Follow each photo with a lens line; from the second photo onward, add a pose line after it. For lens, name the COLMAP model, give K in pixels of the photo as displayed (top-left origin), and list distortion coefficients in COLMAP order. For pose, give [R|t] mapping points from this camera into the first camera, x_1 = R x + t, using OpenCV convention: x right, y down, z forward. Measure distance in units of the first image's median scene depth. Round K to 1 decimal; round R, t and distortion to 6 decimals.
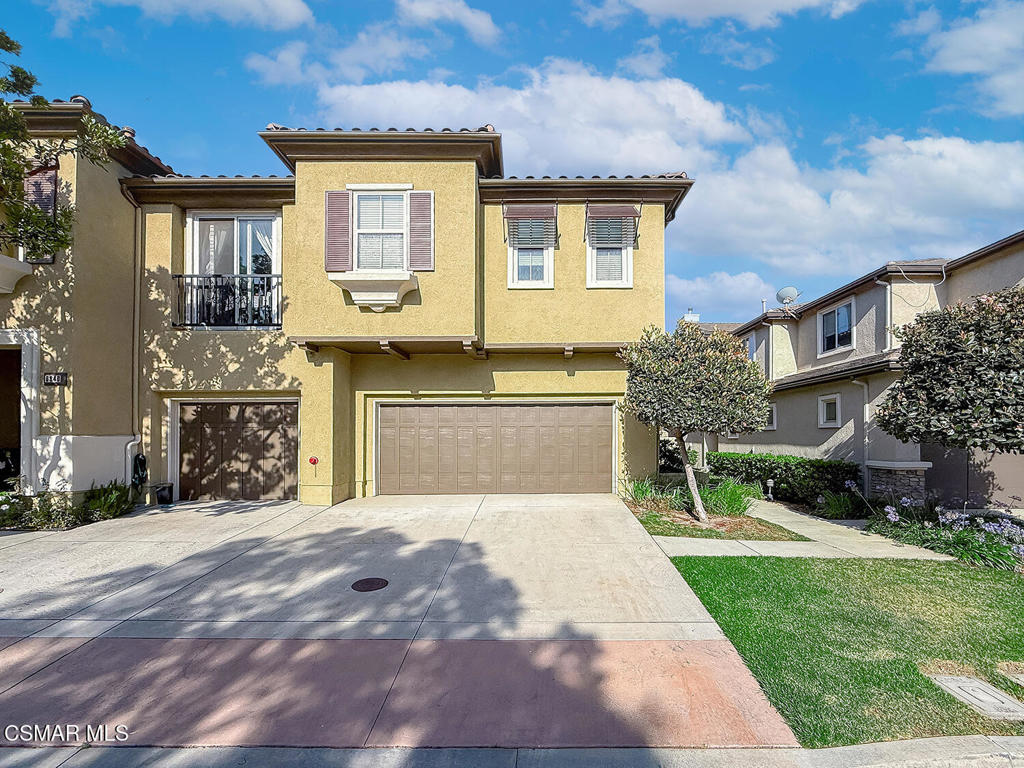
lens RADIAL K [[408.5, 0, 511.7], [0, 408.5, 430.7], [0, 0, 1]] dist [-0.000927, 0.000001]
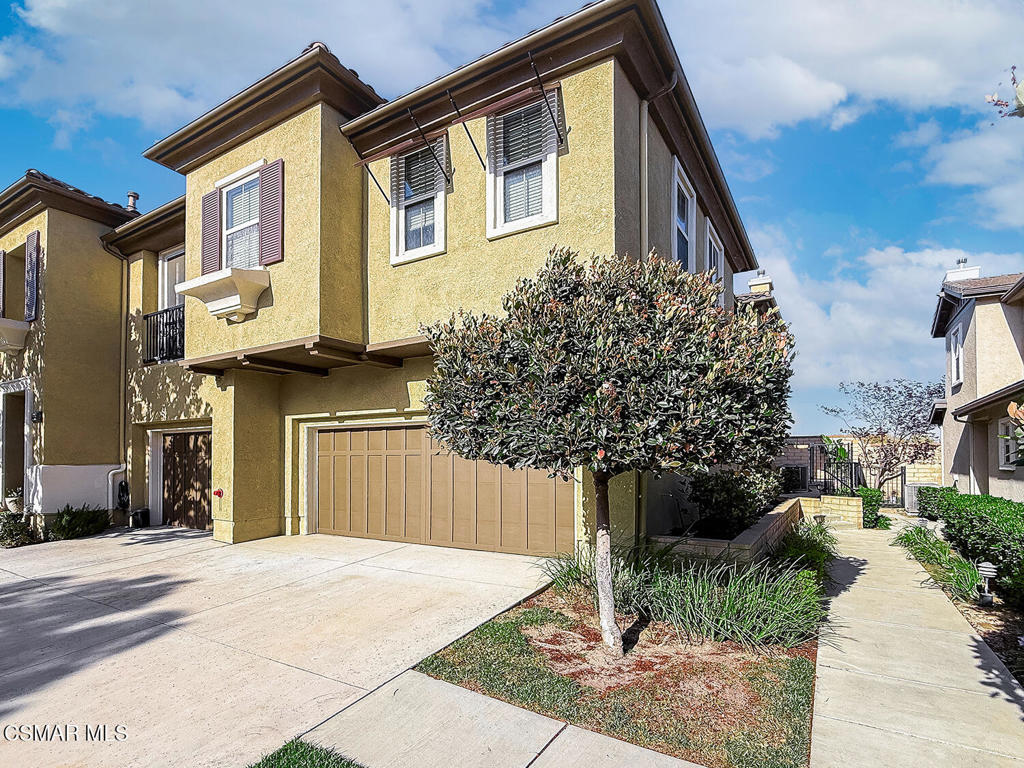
lens RADIAL K [[426.6, 0, 510.7], [0, 426.6, 450.7], [0, 0, 1]] dist [-0.000546, -0.000026]
pose [[0.888536, -0.004801, -0.458781, 0.536891], [0.001802, 0.999974, -0.006973, -0.014094], [0.458803, 0.005369, 0.888522, 0.435175]]
